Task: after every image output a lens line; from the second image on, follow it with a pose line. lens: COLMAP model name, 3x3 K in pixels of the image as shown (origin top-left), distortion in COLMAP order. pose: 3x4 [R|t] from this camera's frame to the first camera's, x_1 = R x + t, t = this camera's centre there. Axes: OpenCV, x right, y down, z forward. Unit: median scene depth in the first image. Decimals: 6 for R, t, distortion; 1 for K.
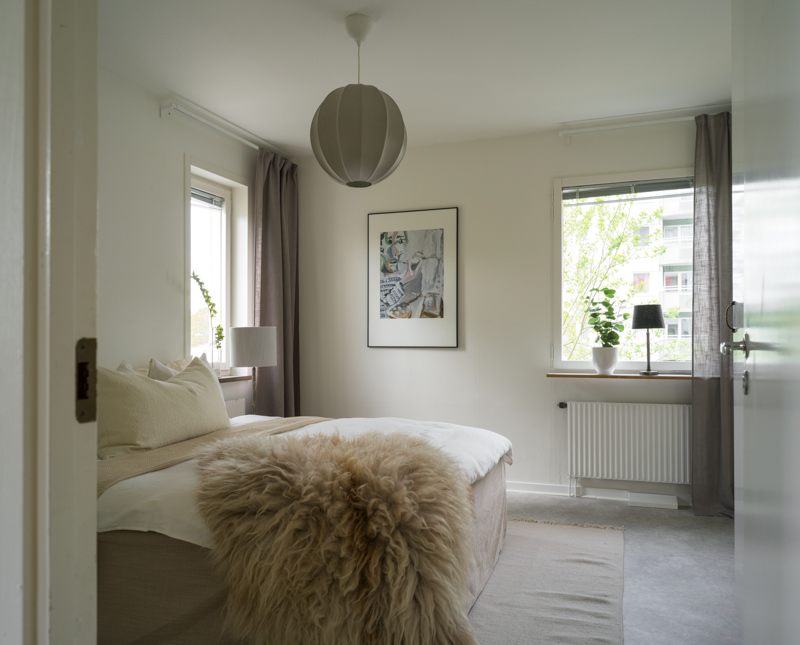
lens RADIAL K [[617.5, 0, 400.3], [0, 617.5, 324.9], [0, 0, 1]] dist [-0.008670, 0.000055]
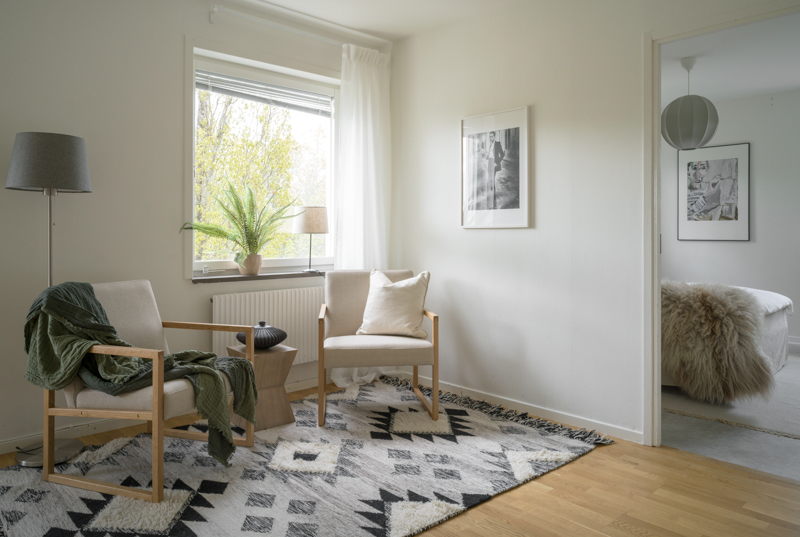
lens RADIAL K [[565.4, 0, 407.7], [0, 565.4, 224.2], [0, 0, 1]] dist [0.008261, 0.007495]
pose [[0.906416, -0.004414, -0.422363, -0.069218], [0.005424, 0.999985, 0.001190, -0.007784], [0.422352, -0.003370, 0.906426, -0.523650]]
